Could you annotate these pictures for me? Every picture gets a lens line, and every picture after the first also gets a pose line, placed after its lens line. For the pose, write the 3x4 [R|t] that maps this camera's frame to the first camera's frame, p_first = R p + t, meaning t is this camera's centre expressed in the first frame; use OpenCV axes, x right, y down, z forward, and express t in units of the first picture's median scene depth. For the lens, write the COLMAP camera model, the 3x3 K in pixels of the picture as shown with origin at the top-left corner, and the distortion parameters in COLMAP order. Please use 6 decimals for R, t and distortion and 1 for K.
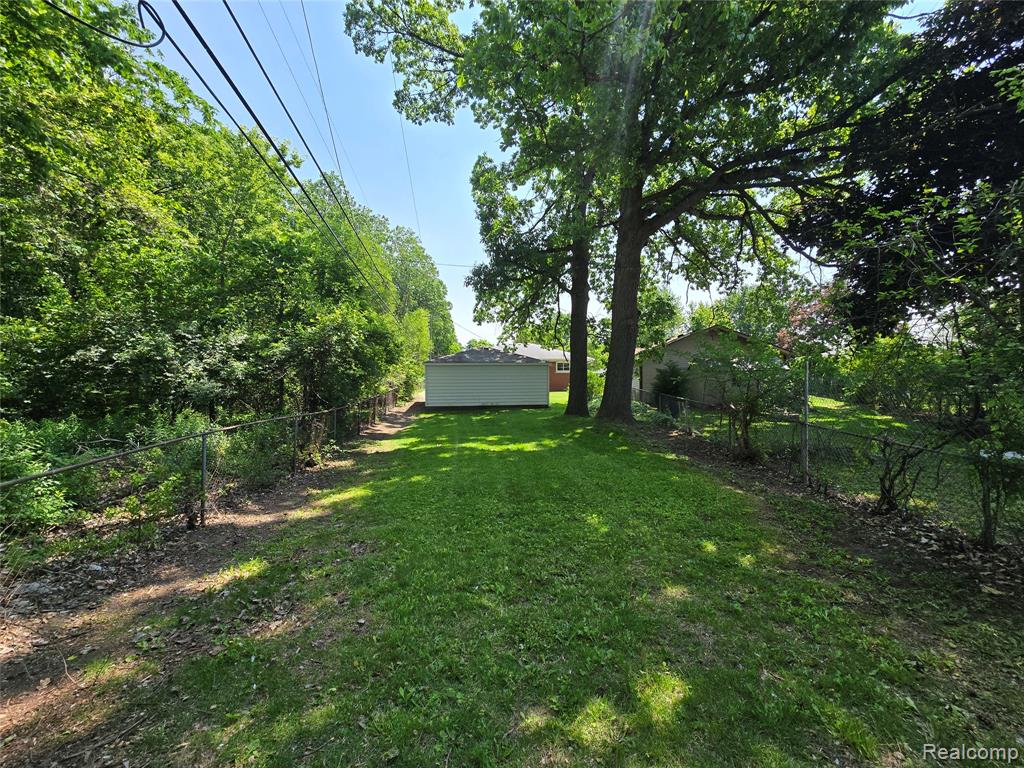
lens RADIAL K [[418.2, 0, 519.7], [0, 418.2, 383.7], [0, 0, 1]] dist [-0.000868, -0.000750]
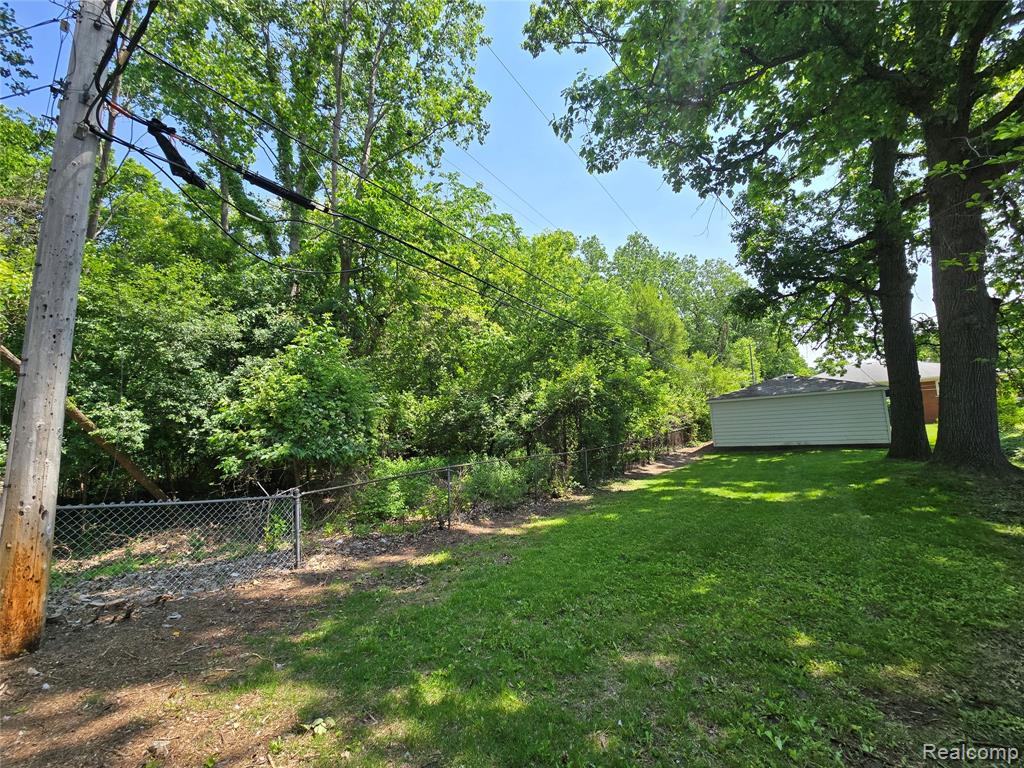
lens RADIAL K [[413.2, 0, 511.7], [0, 413.2, 394.4], [0, 0, 1]] dist [-0.000363, -0.000085]
pose [[0.714511, -0.090445, -0.693753, 0.207491], [0.042835, 0.995404, -0.085655, -0.004502], [0.698312, 0.031484, 0.715101, 0.025085]]
